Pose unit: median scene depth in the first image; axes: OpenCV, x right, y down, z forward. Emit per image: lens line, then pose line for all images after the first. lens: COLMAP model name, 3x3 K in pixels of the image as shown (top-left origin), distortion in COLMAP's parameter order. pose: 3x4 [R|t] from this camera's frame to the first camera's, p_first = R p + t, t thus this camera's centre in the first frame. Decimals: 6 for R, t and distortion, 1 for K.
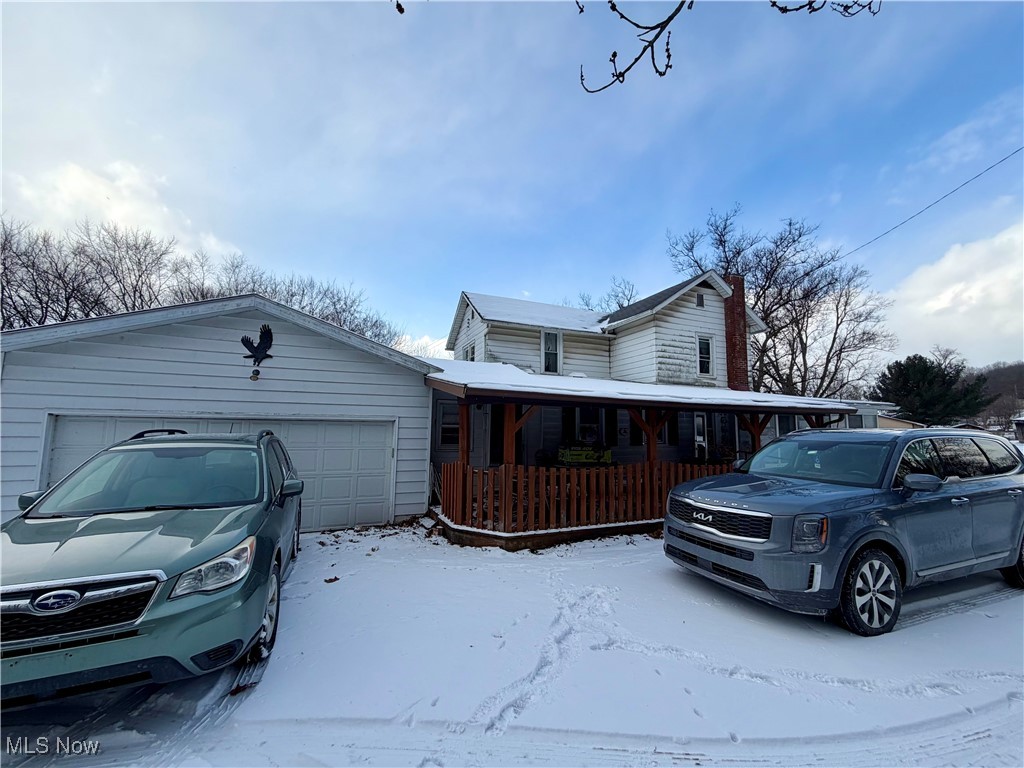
lens RADIAL K [[406.0, 0, 513.4], [0, 406.0, 385.3], [0, 0, 1]] dist [-0.008676, 0.000117]
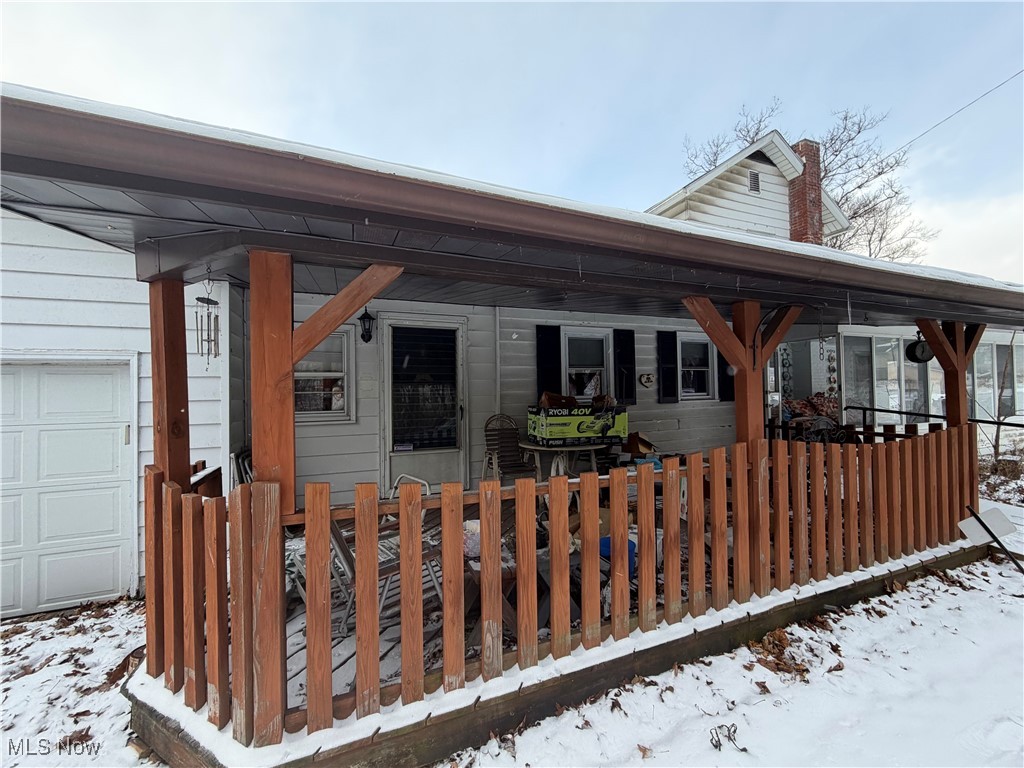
lens RADIAL K [[406.0, 0, 511.6], [0, 406.0, 387.7], [0, 0, 1]] dist [-0.008676, 0.000117]
pose [[0.999220, -0.036015, -0.016202, 0.064614], [0.037373, 0.994934, 0.093326, 0.047340], [0.012759, -0.093859, 0.995504, 0.309024]]
